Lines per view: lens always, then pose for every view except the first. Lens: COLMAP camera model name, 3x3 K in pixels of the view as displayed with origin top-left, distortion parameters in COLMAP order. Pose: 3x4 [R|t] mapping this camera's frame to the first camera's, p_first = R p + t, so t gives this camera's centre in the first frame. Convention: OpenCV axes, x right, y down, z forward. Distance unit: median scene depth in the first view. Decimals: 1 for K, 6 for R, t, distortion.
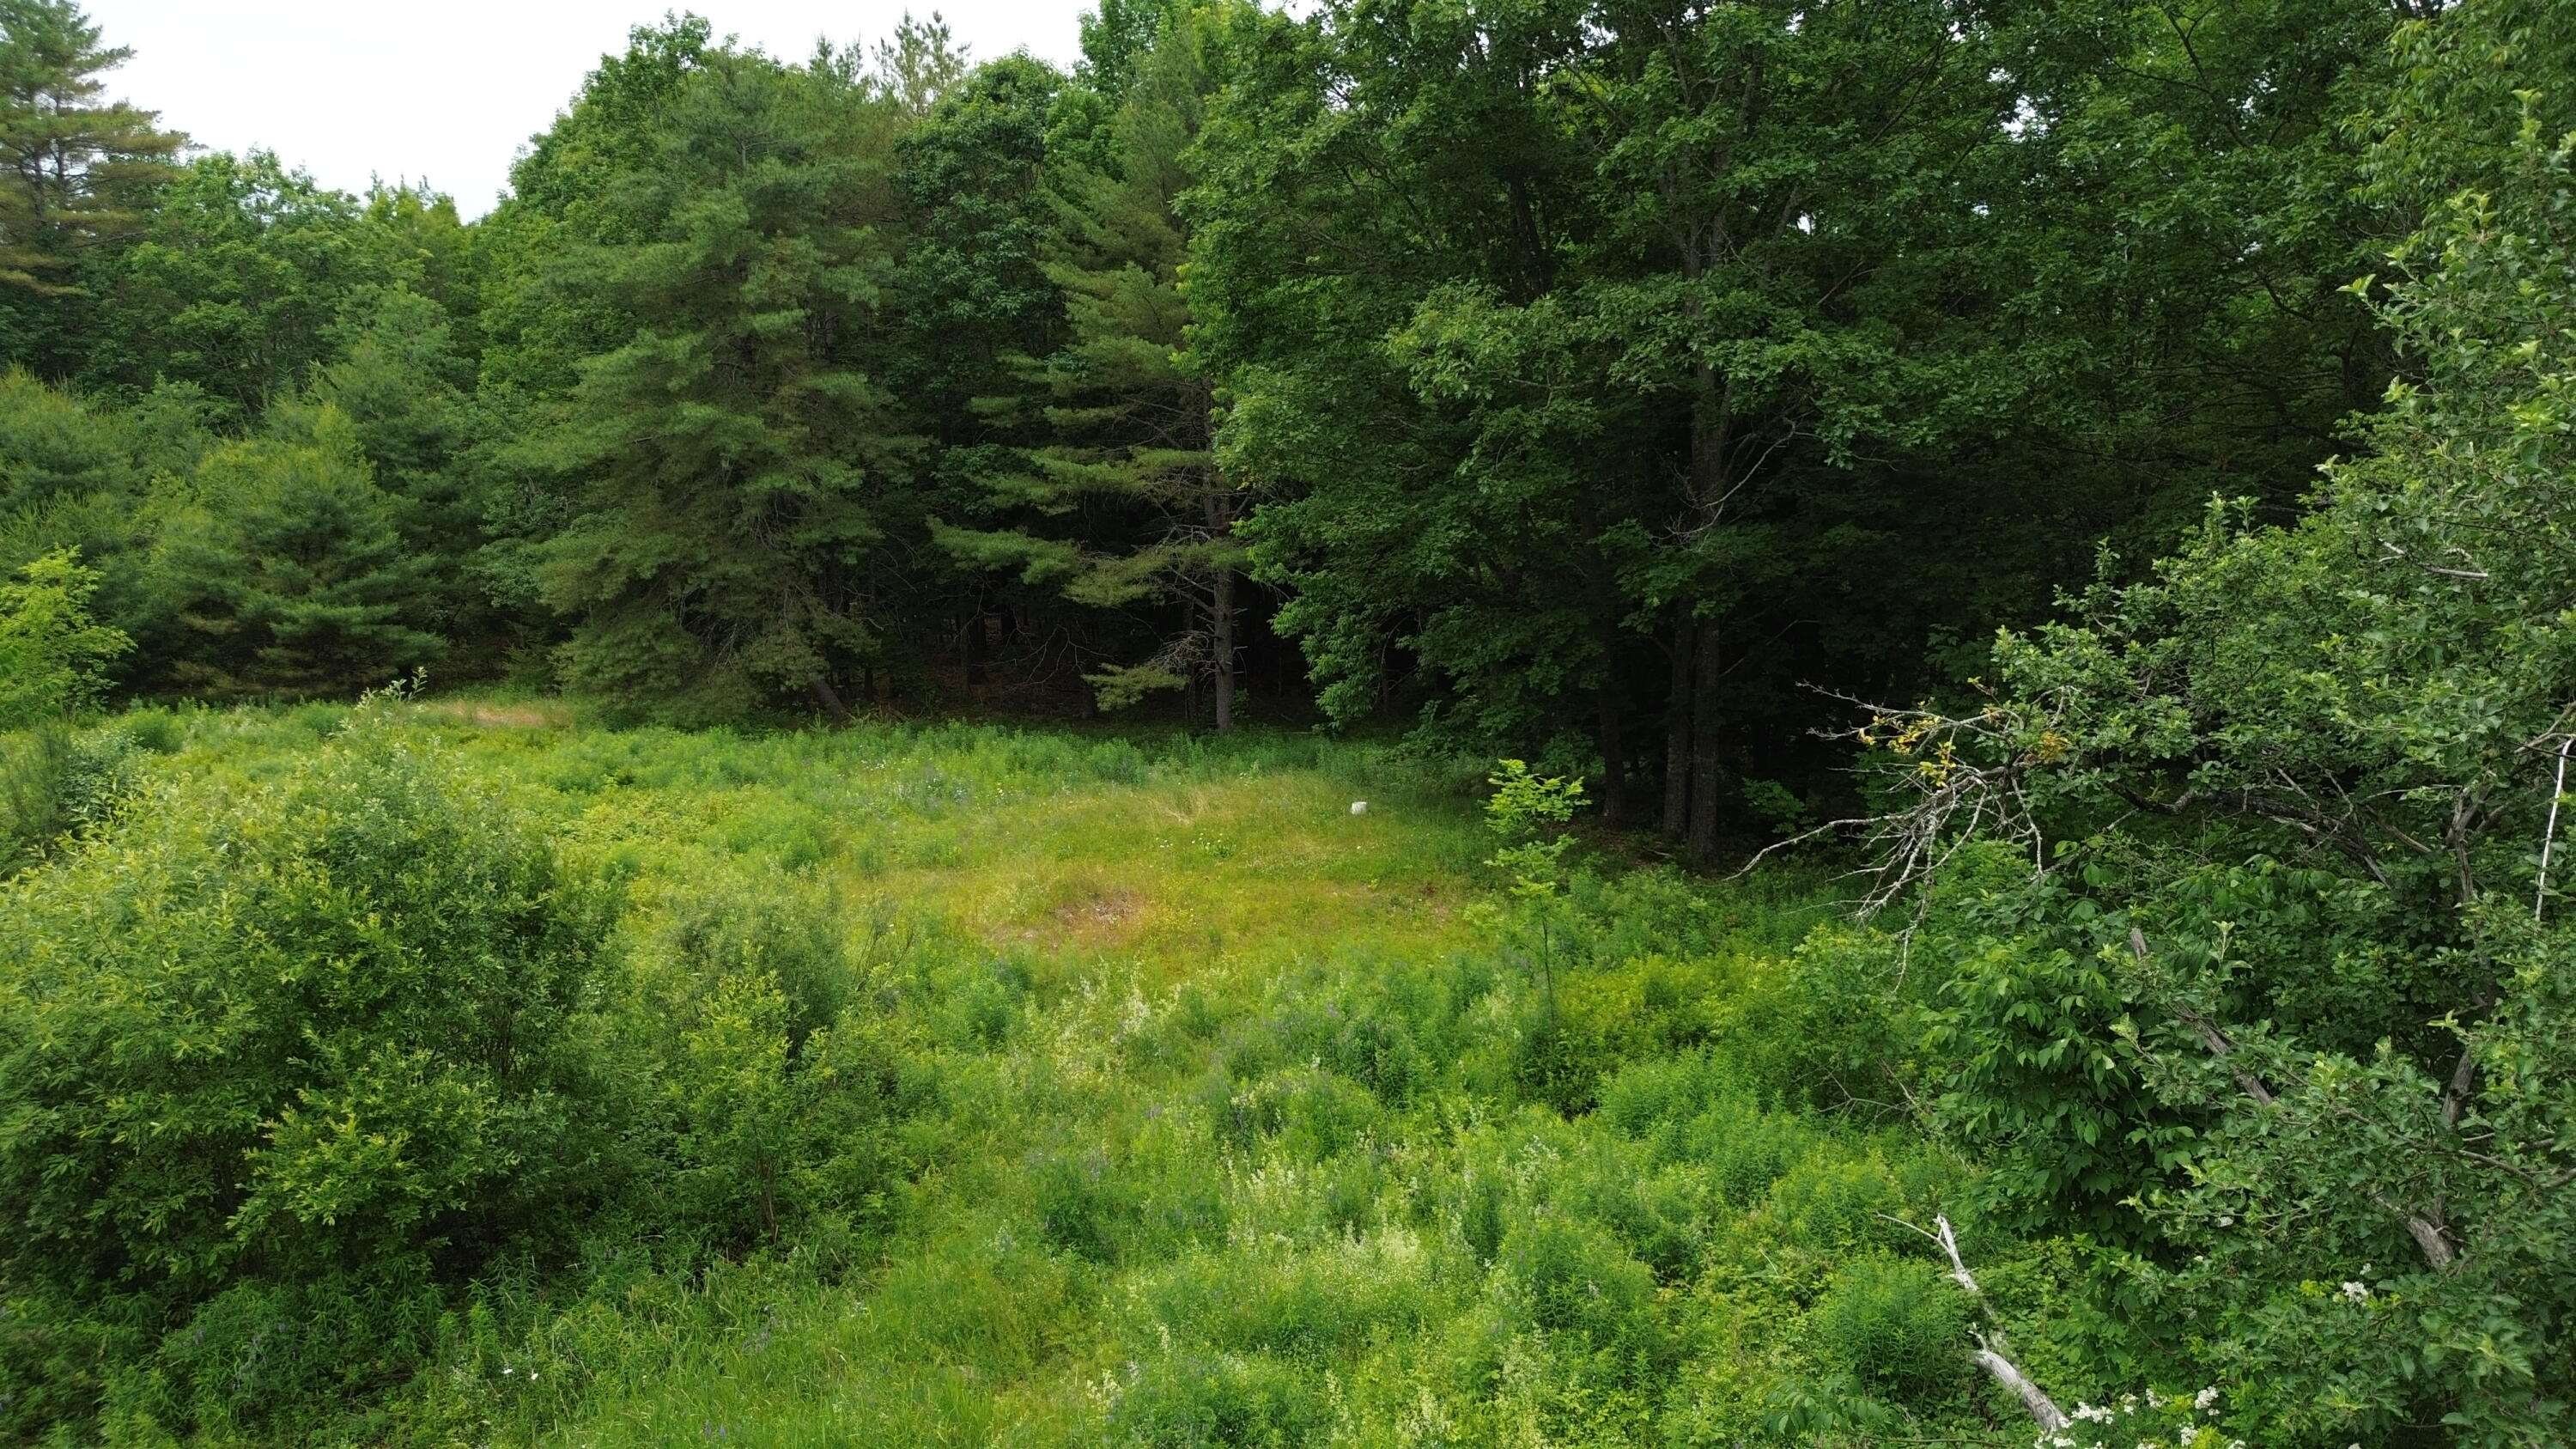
lens RADIAL K [[1809.8, 0, 1285.3], [0, 1809.8, 725.5], [0, 0, 1]] dist [0.070924, -0.077912]
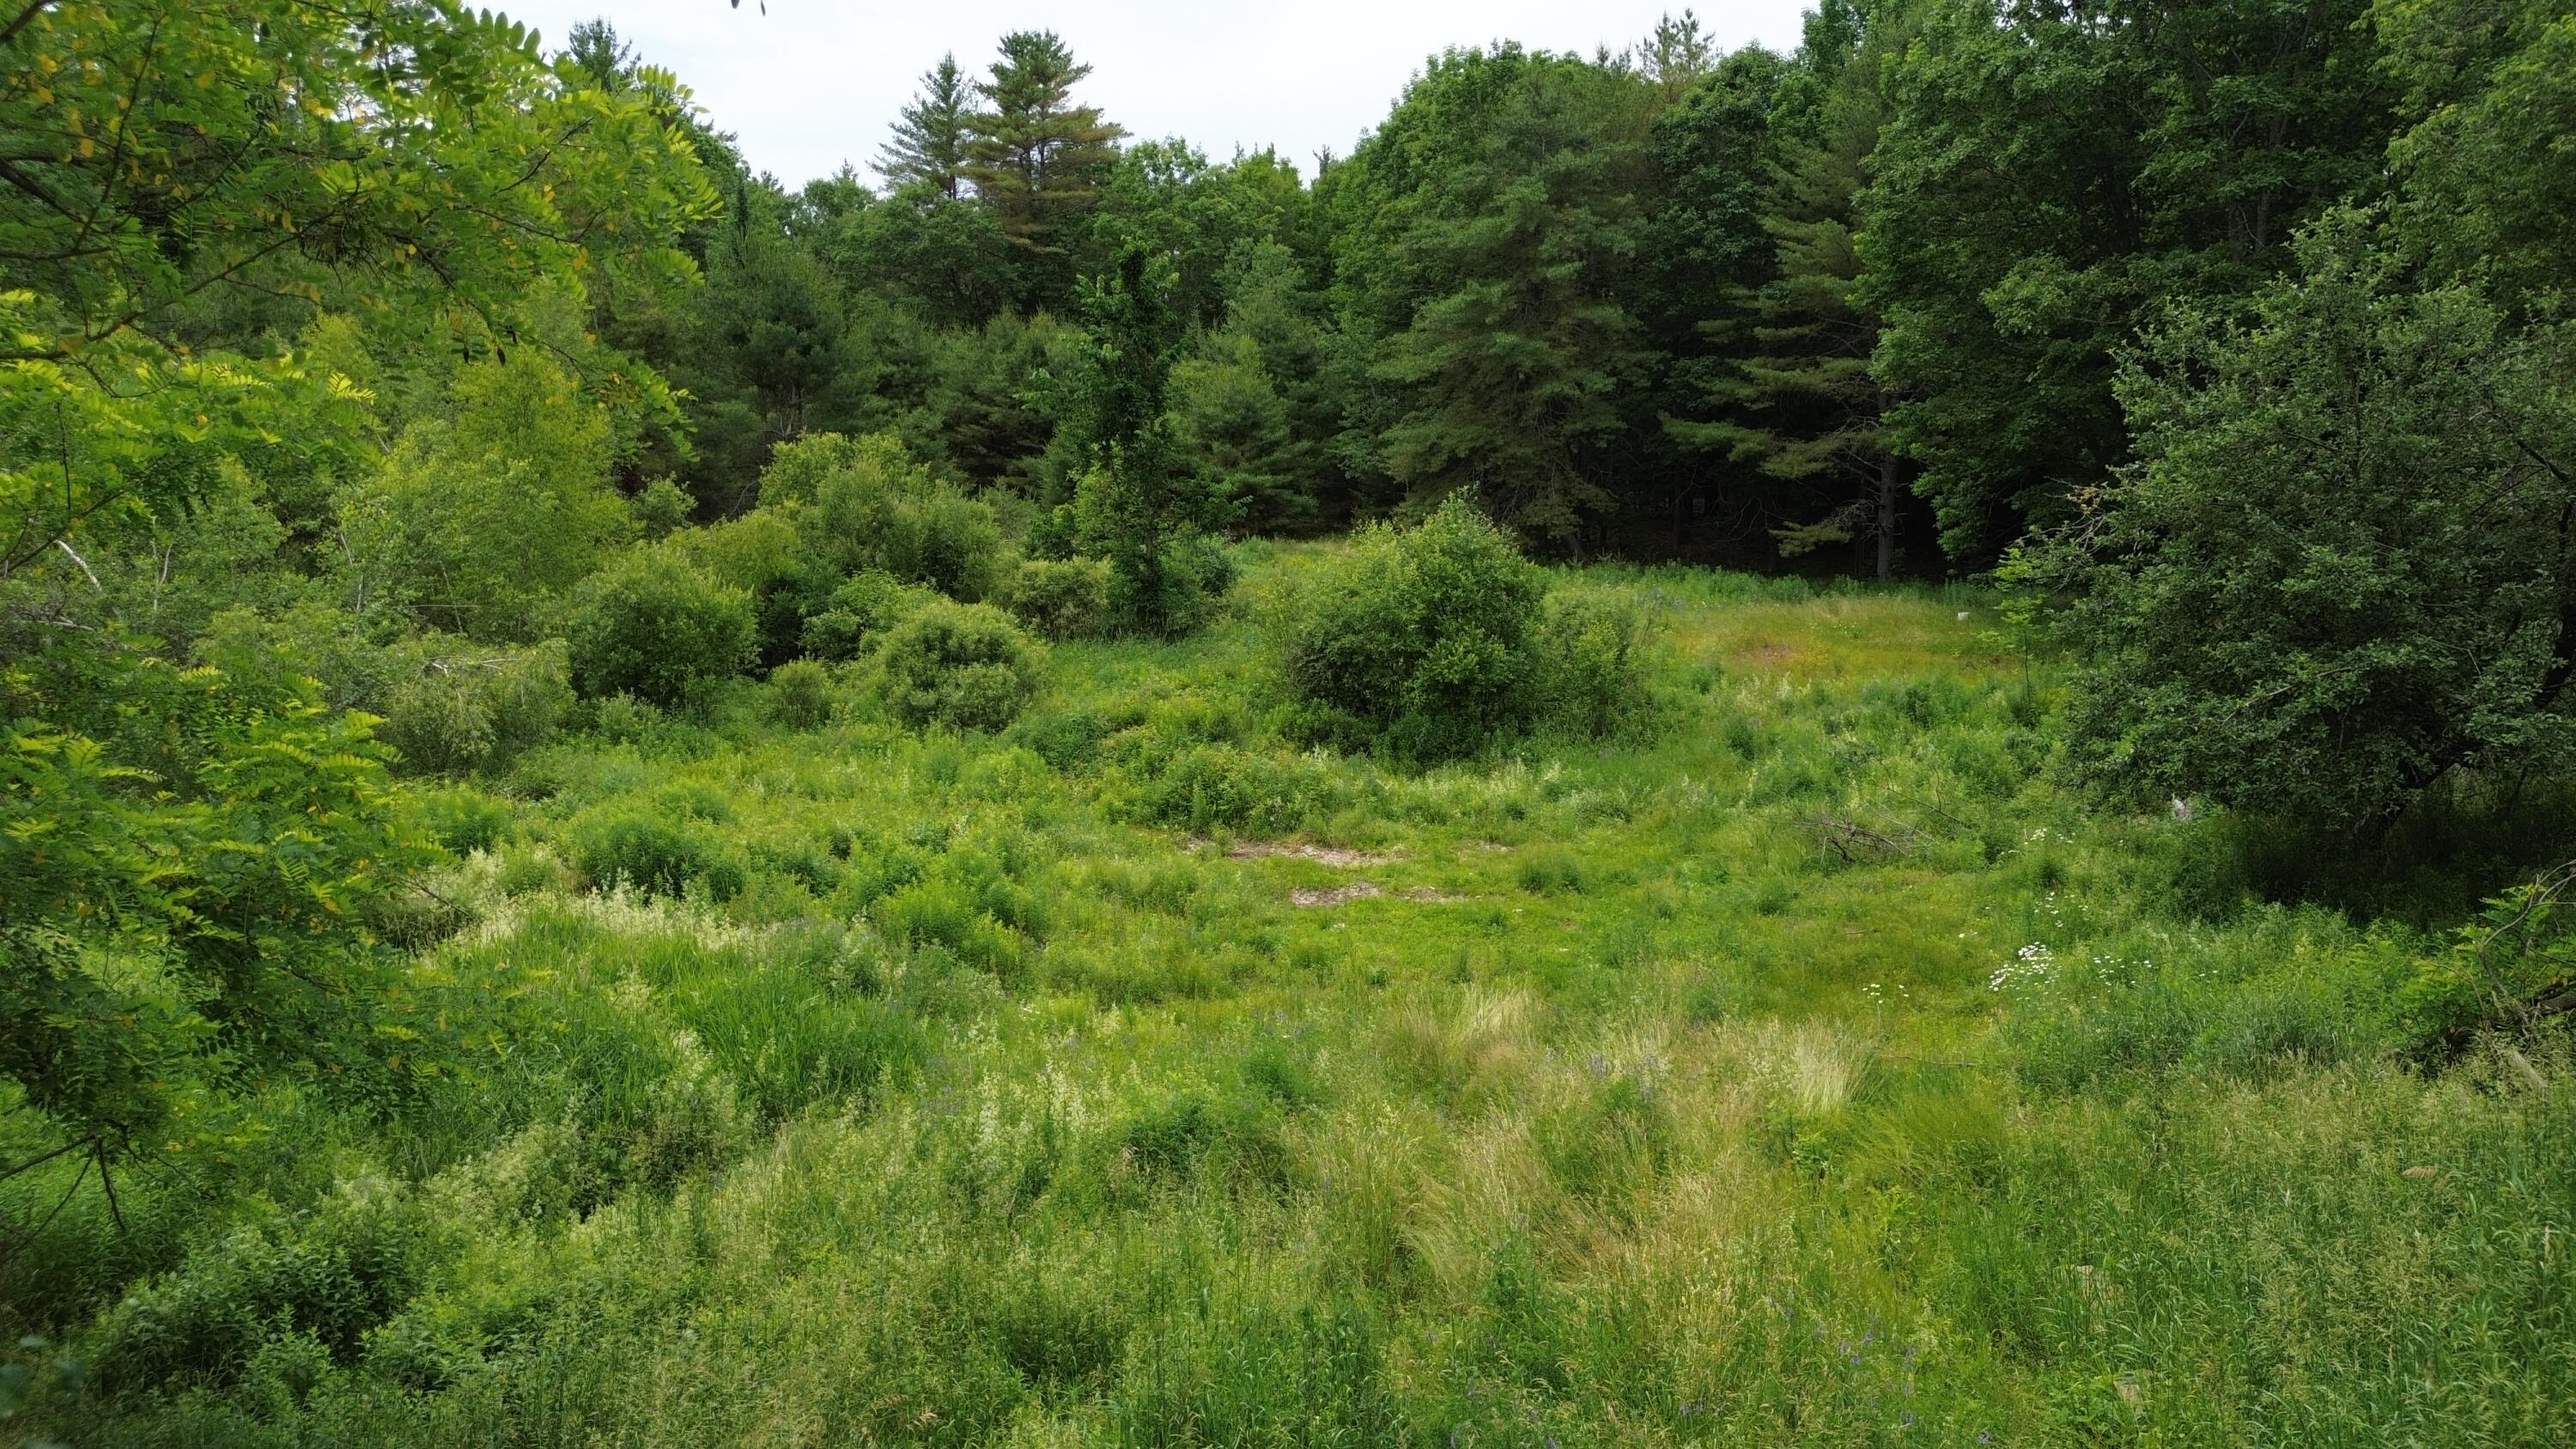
lens RADIAL K [[1793.8, 0, 1294.2], [0, 1793.8, 725.9], [0, 0, 1]] dist [0.156517, -0.392293]
pose [[0.931436, 0.063899, -0.358250, 0.047858], [-0.043307, 0.996931, 0.065220, 0.042373], [0.361318, -0.045234, 0.931345, -0.366853]]
